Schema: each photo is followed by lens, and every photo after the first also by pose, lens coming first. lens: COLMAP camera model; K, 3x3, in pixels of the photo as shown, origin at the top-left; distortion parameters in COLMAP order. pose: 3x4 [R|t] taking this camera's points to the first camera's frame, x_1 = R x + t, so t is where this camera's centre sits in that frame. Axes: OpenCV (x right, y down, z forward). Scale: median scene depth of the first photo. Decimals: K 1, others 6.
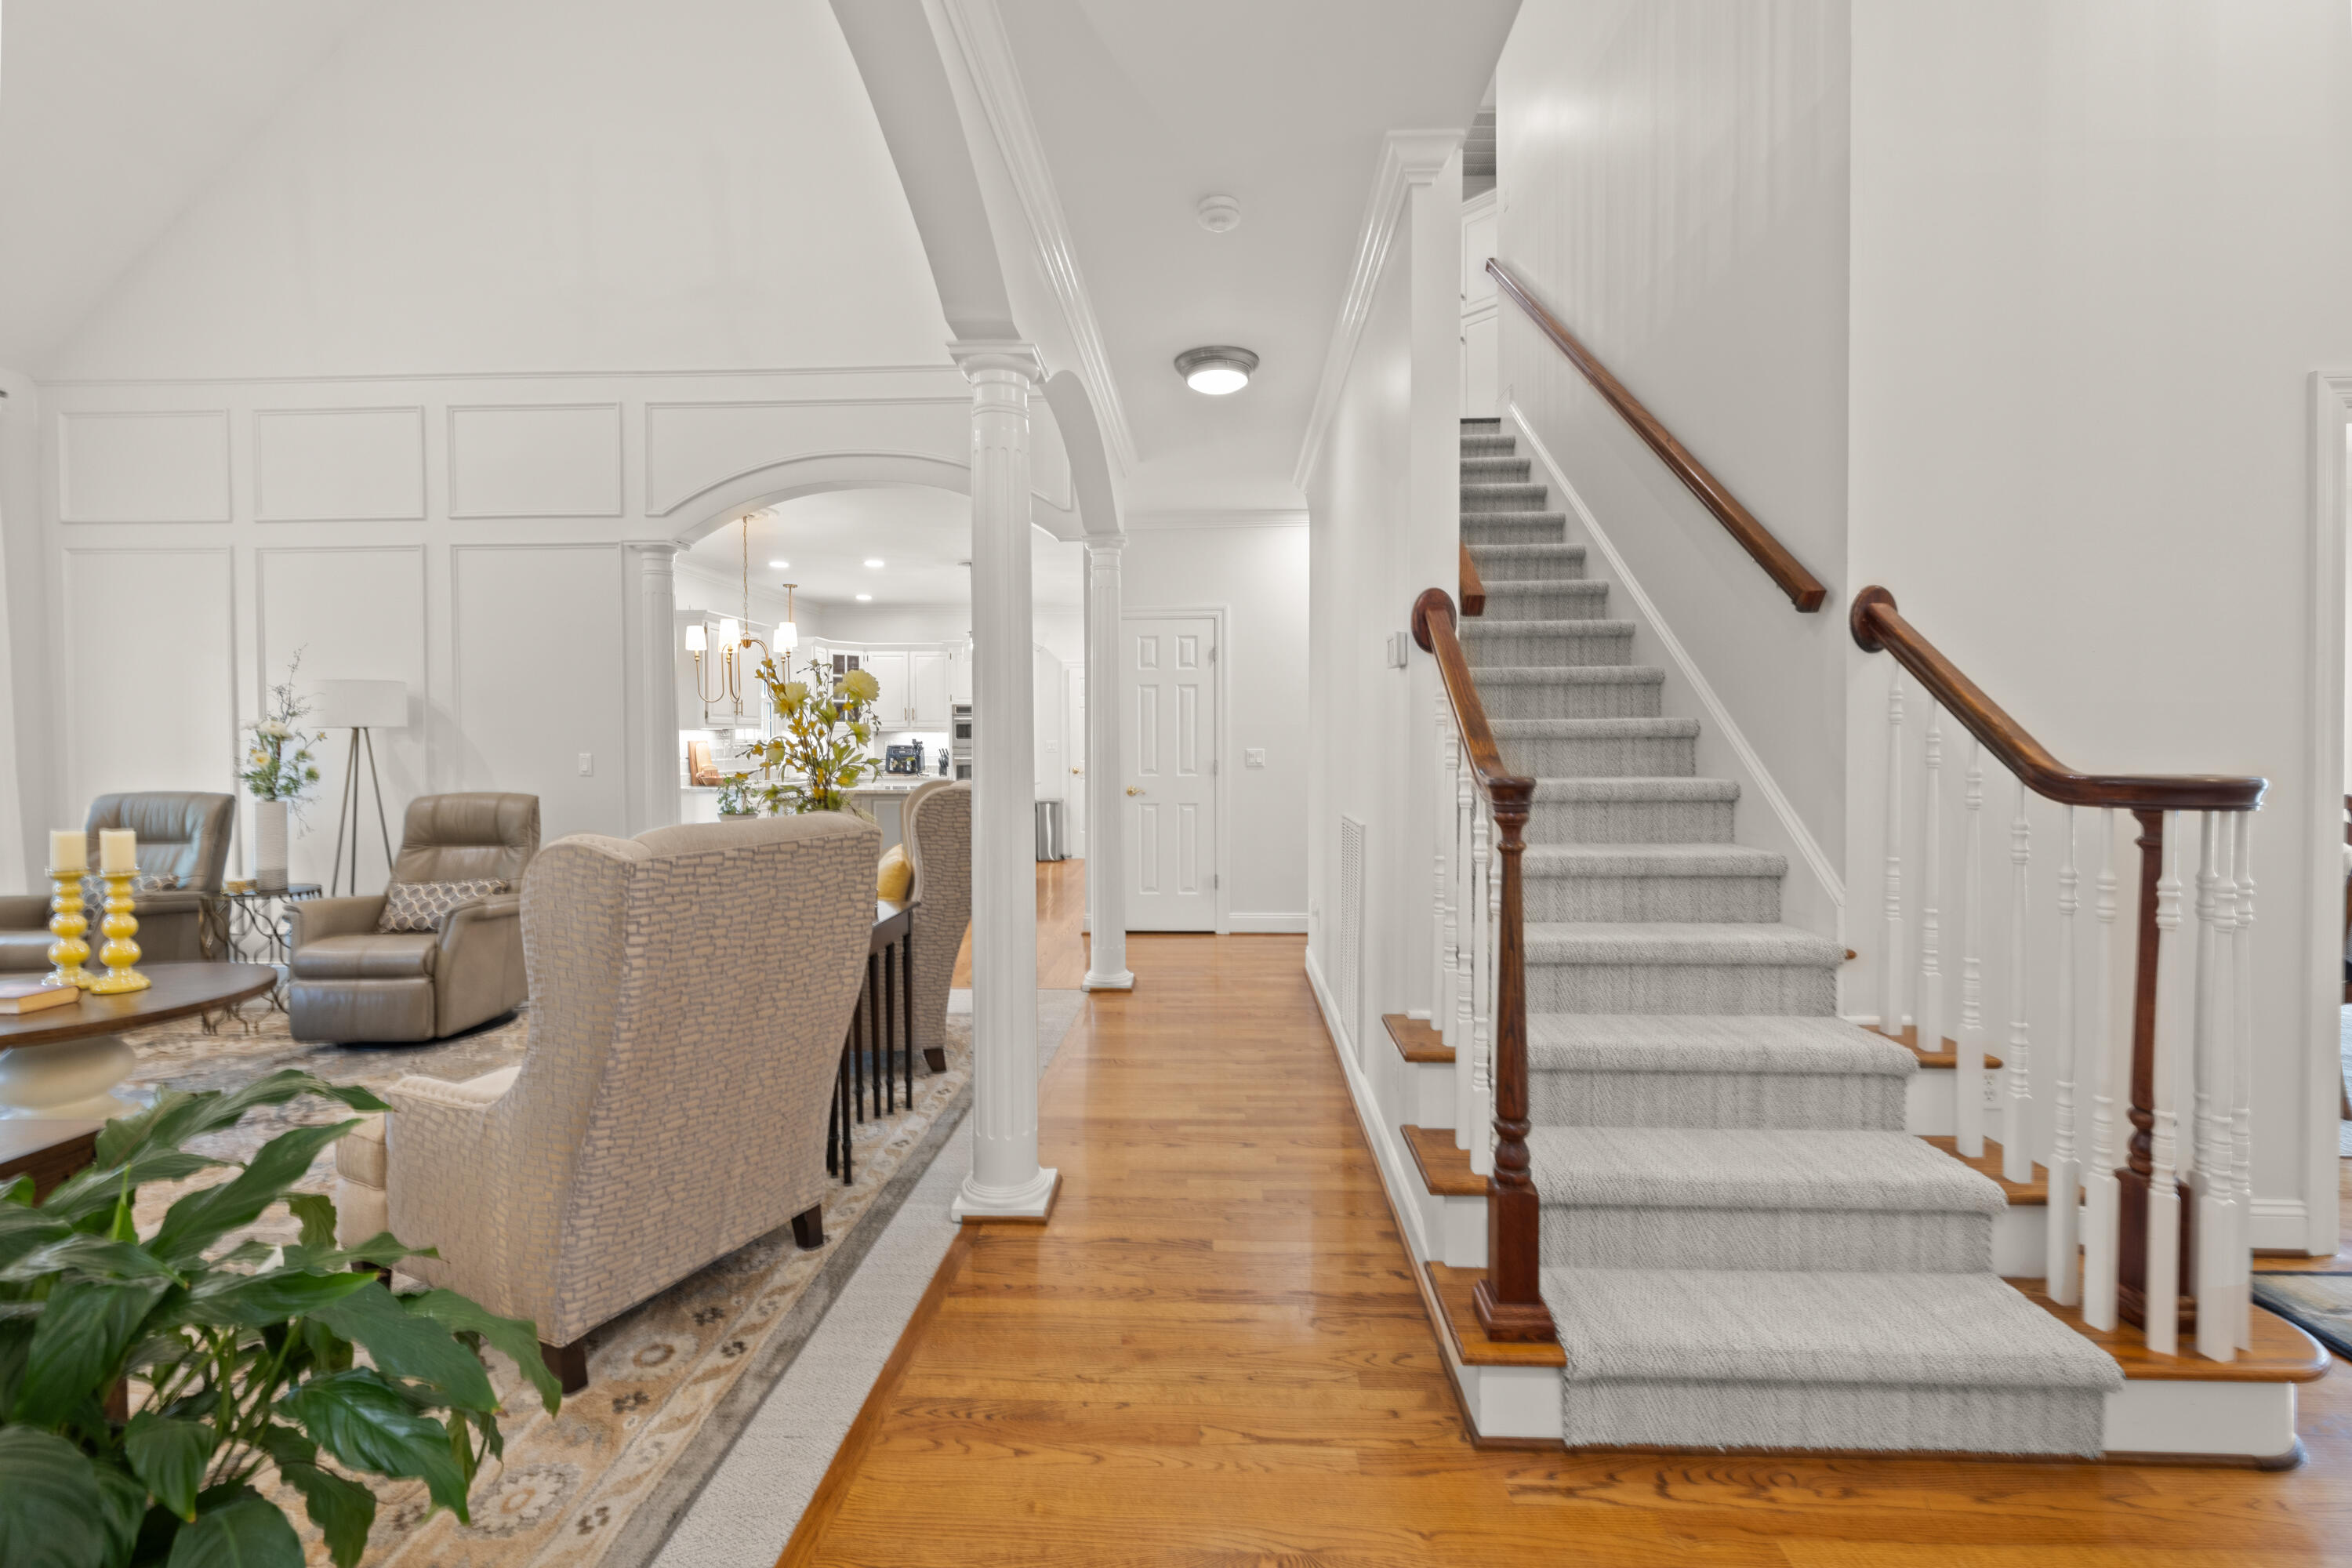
lens RADIAL K [[1008.1, 0, 1169.5], [0, 1008.1, 765.9], [0, 0, 1]] dist [0.004579, -0.000349]
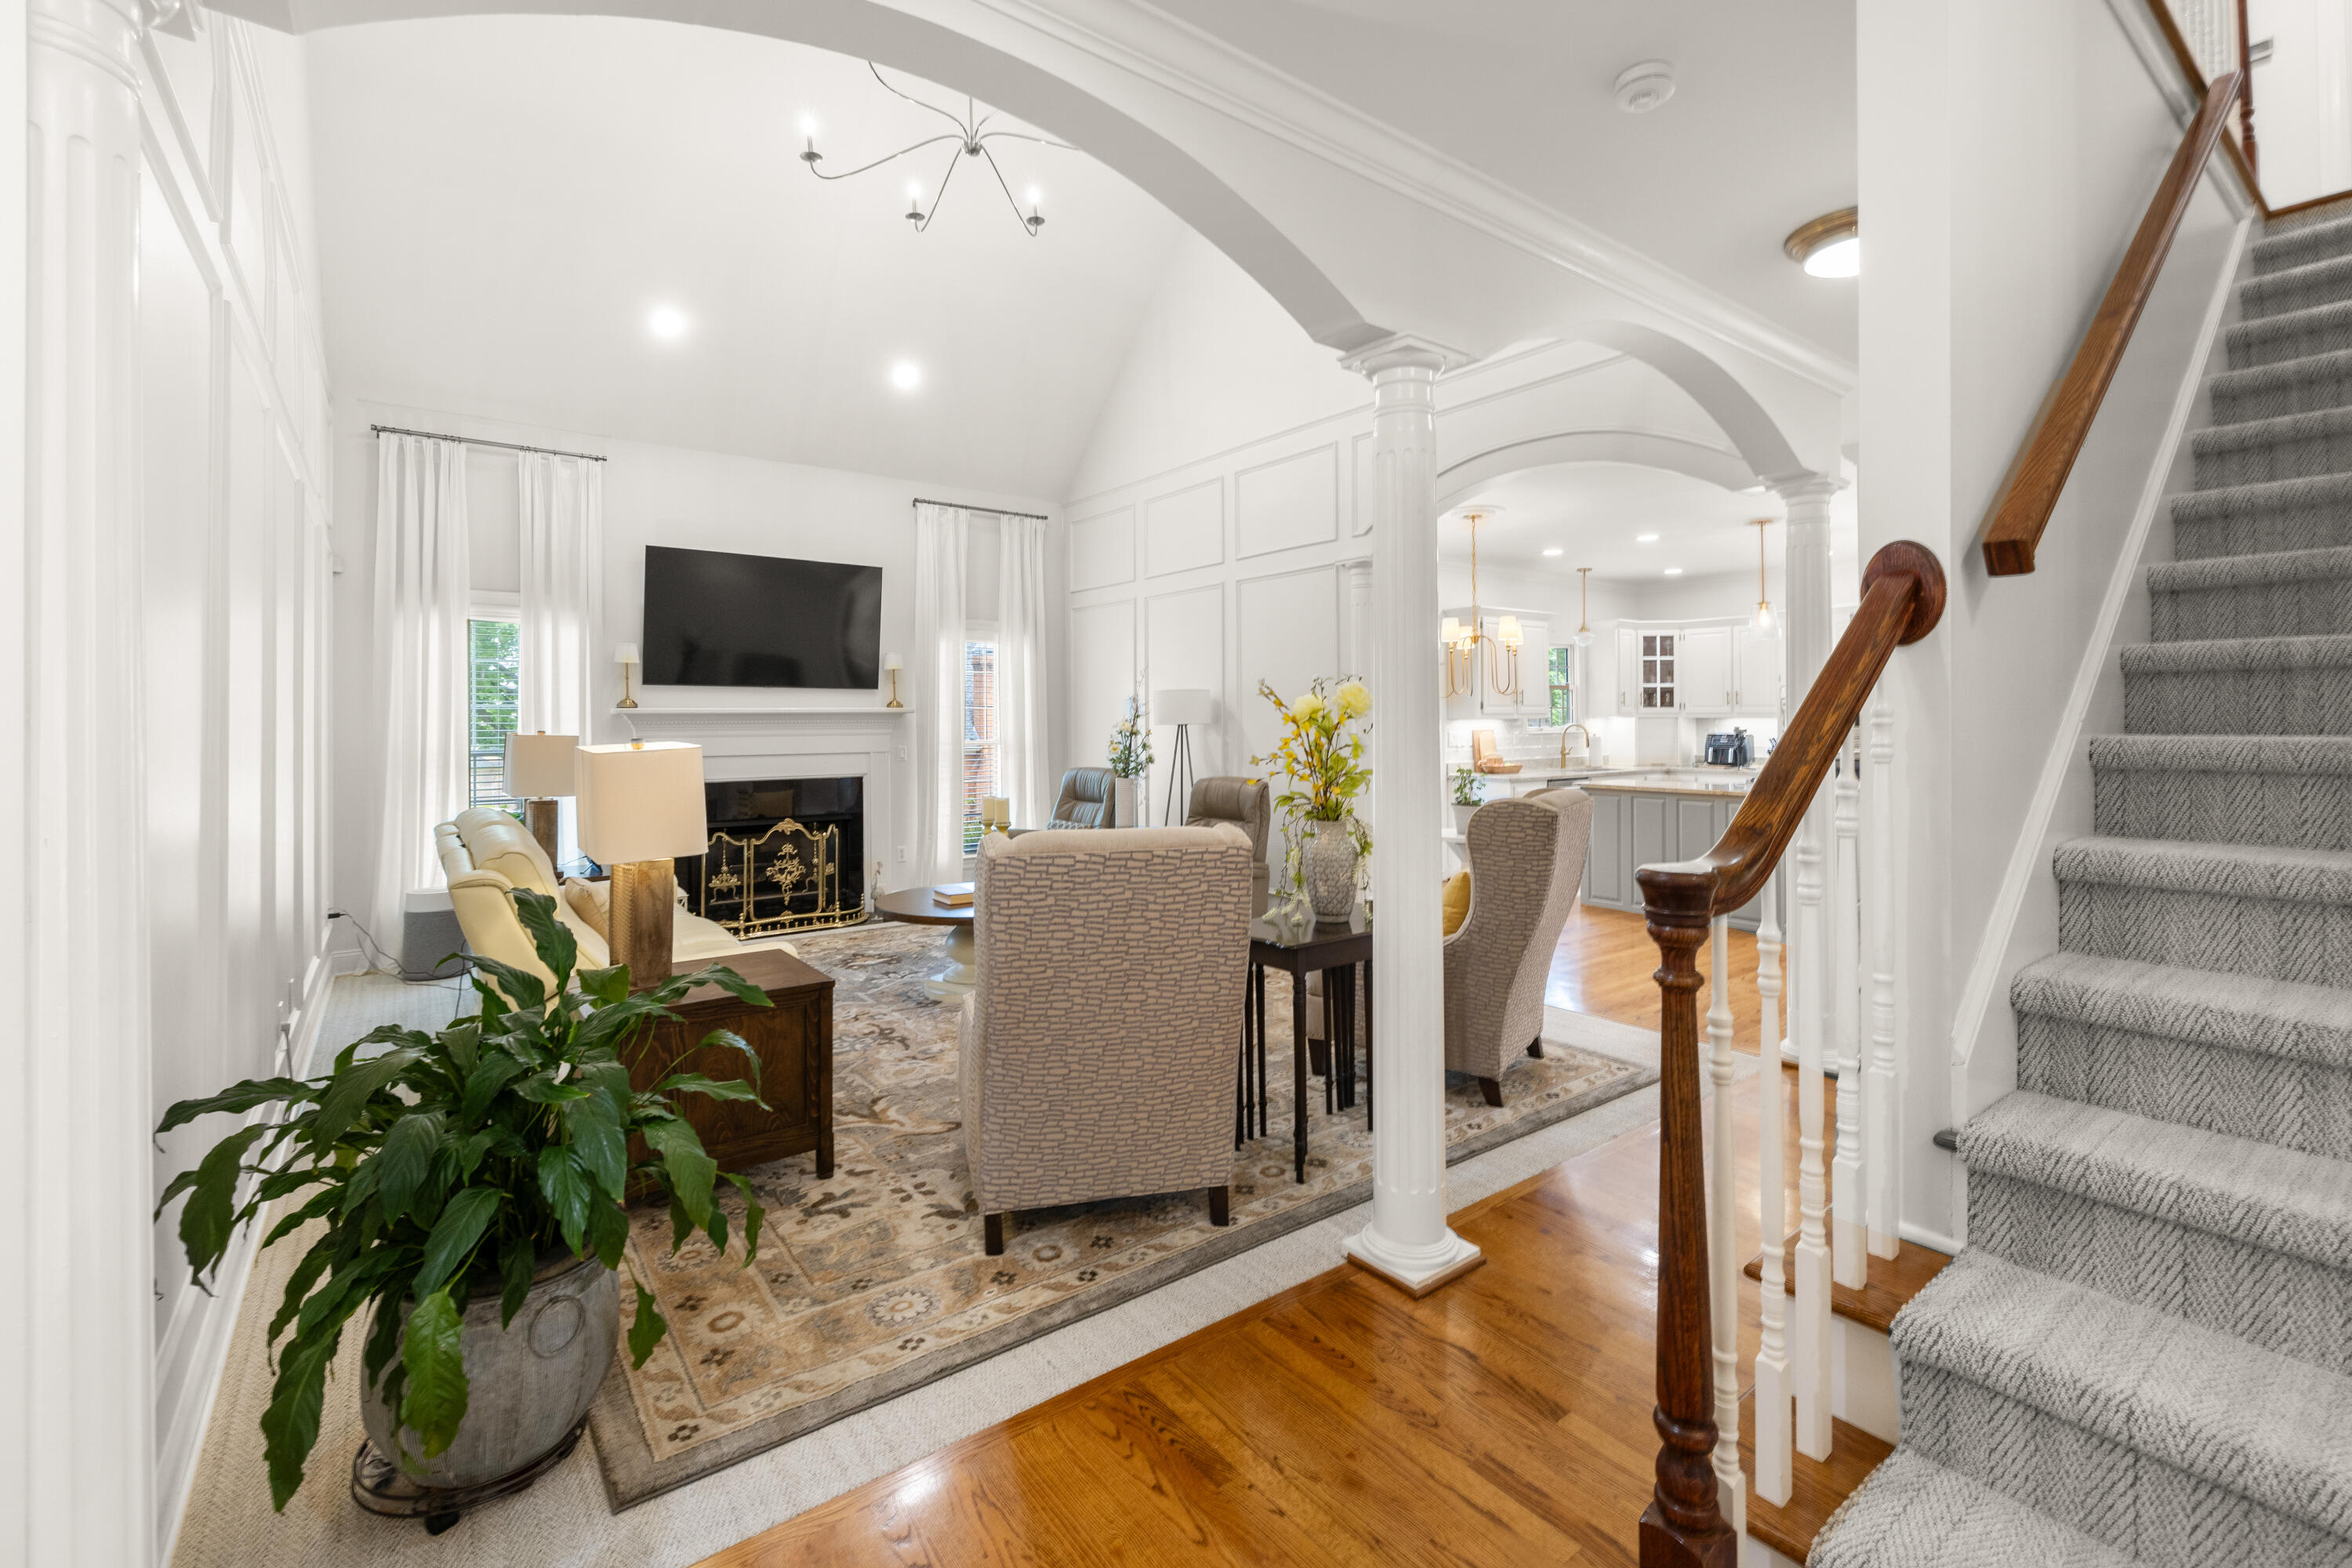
lens RADIAL K [[1008.1, 0, 1139.5], [0, 1008.1, 727.0], [0, 0, 1]] dist [0.004579, -0.000349]
pose [[0.633108, 0.002951, -0.774058, 0.416698], [-0.016095, 0.999827, -0.009352, -0.045164], [0.773896, 0.018379, 0.633046, 0.227720]]
